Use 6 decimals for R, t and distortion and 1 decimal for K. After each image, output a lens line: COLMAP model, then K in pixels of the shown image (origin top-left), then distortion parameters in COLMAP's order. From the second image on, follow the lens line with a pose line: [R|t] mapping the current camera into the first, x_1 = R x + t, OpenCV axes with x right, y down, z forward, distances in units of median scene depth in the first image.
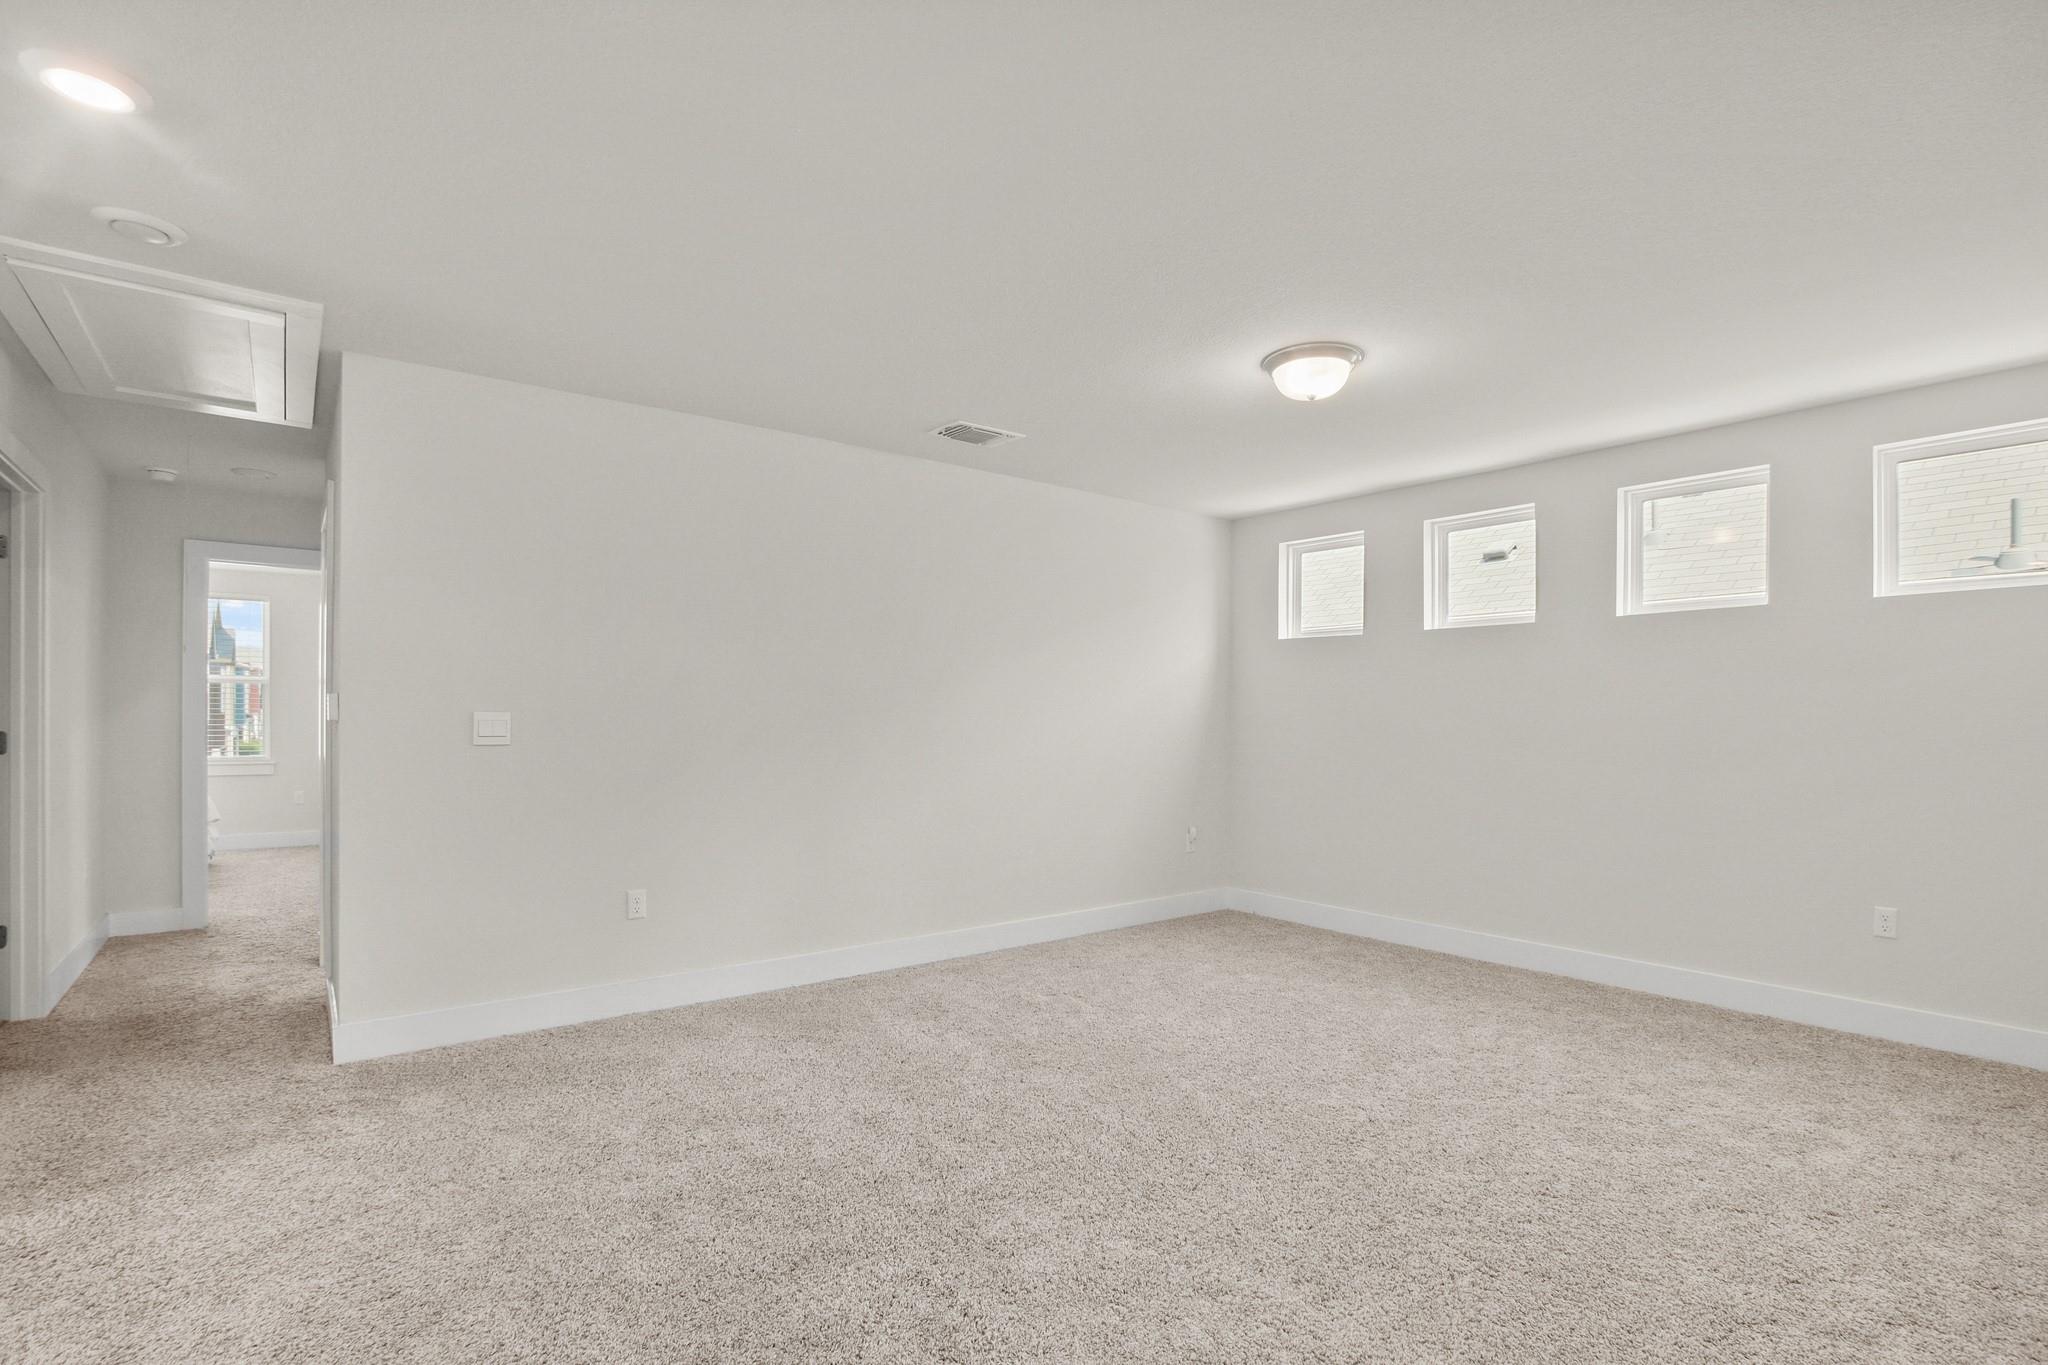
lens RADIAL K [[974.4, 0, 1009.9], [0, 974.4, 715.7], [0, 0, 1]] dist [-0.025032, 0.001203]
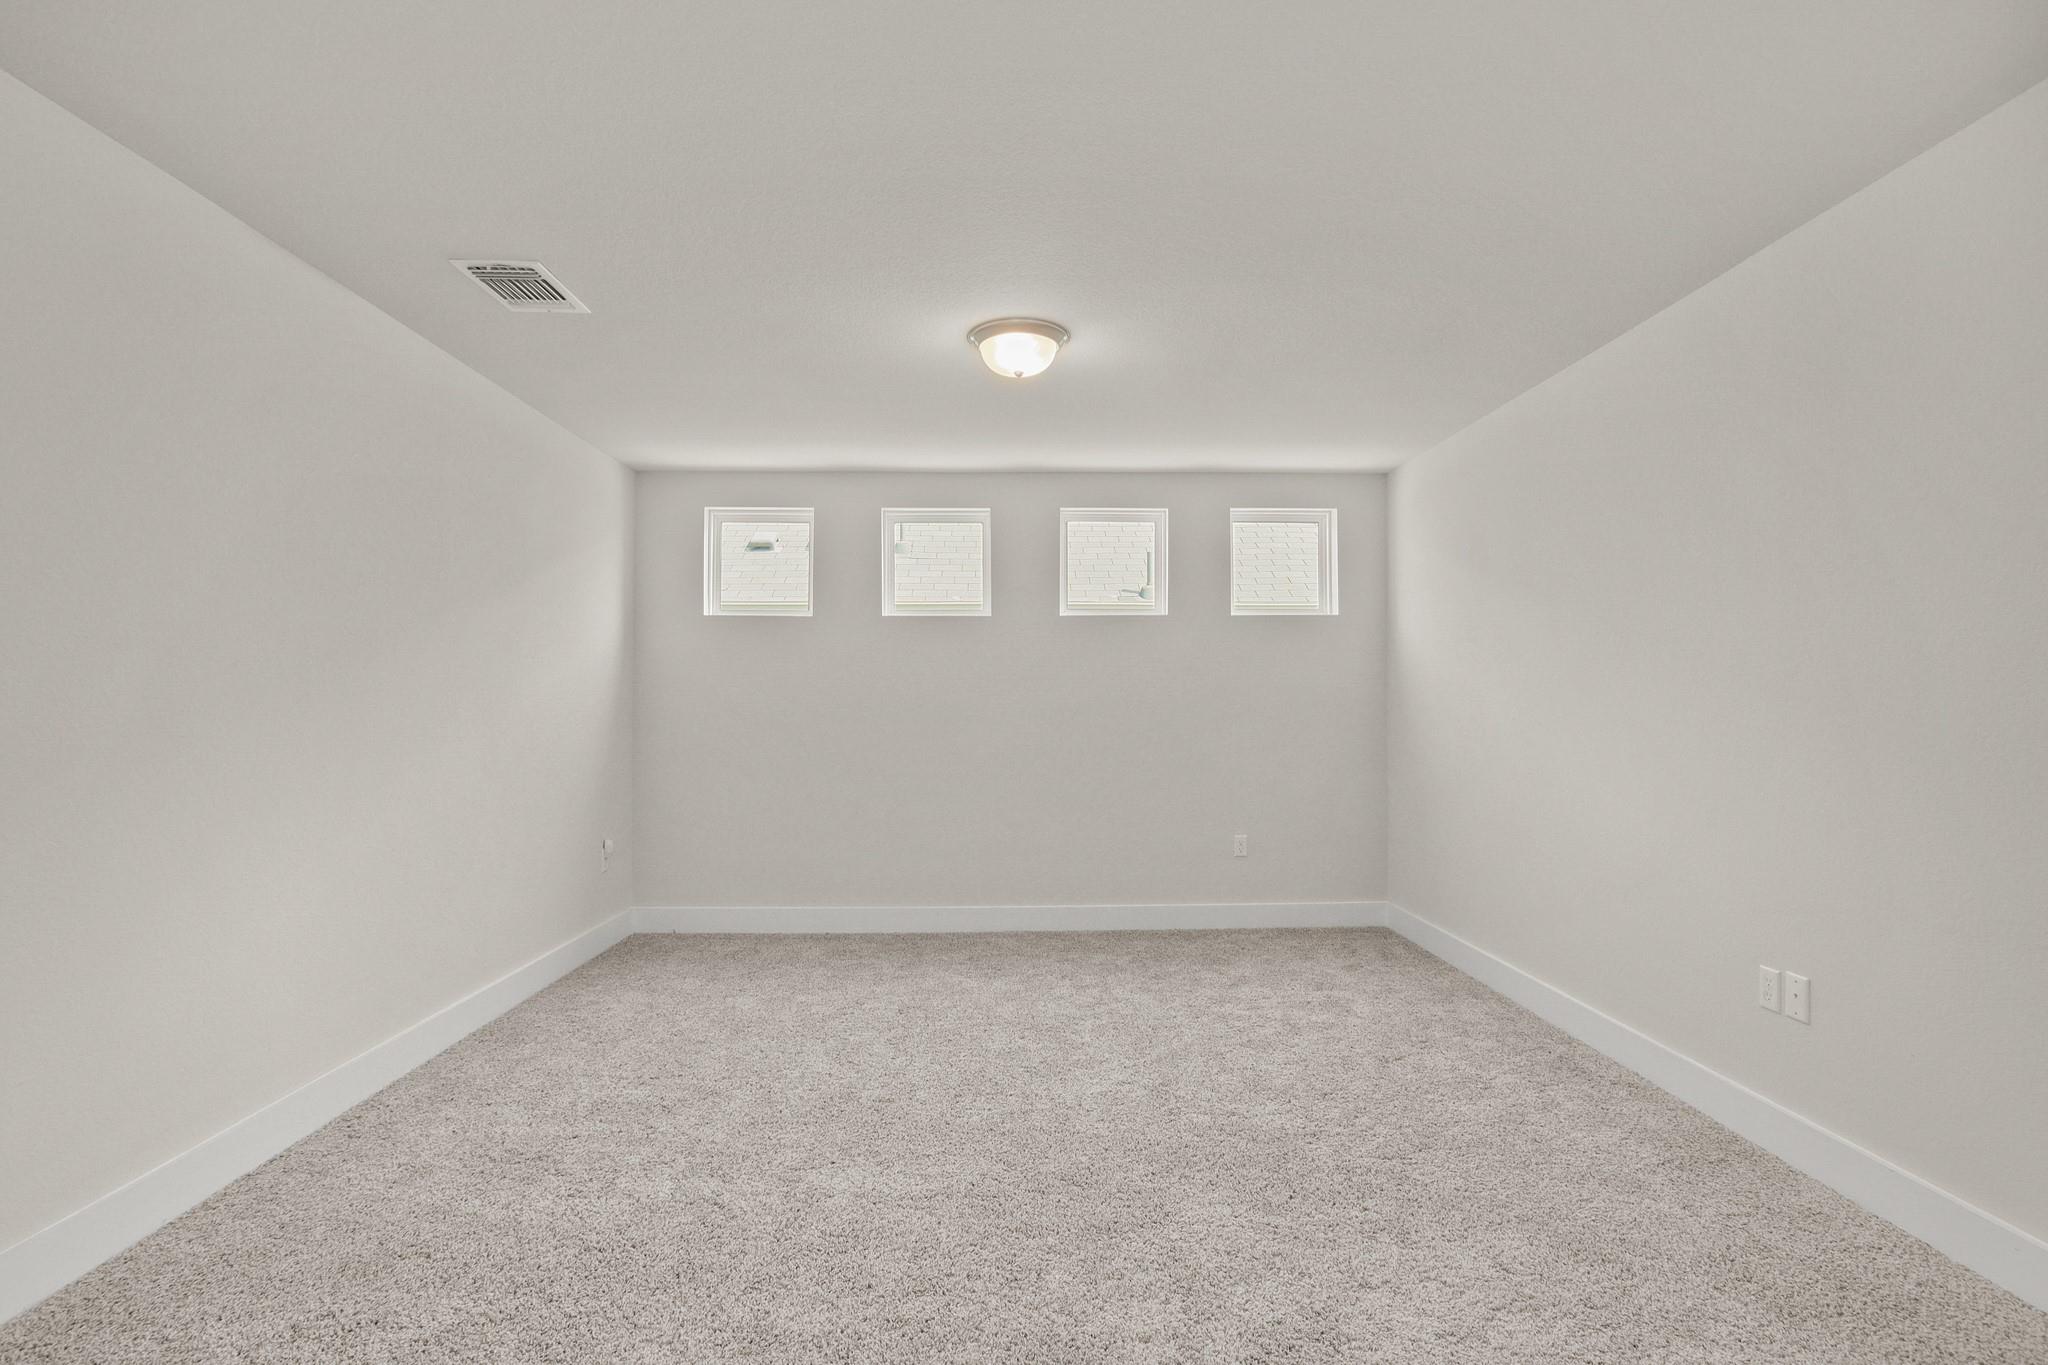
lens RADIAL K [[991.6, 0, 1023.7], [0, 991.6, 713.2], [0, 0, 1]] dist [-0.039428, 0.000370]
pose [[0.582566, -0.011120, 0.812707, -0.348599], [0.003886, 0.999933, 0.010895, 0.002412], [-0.812774, -0.003189, 0.582570, 0.312689]]
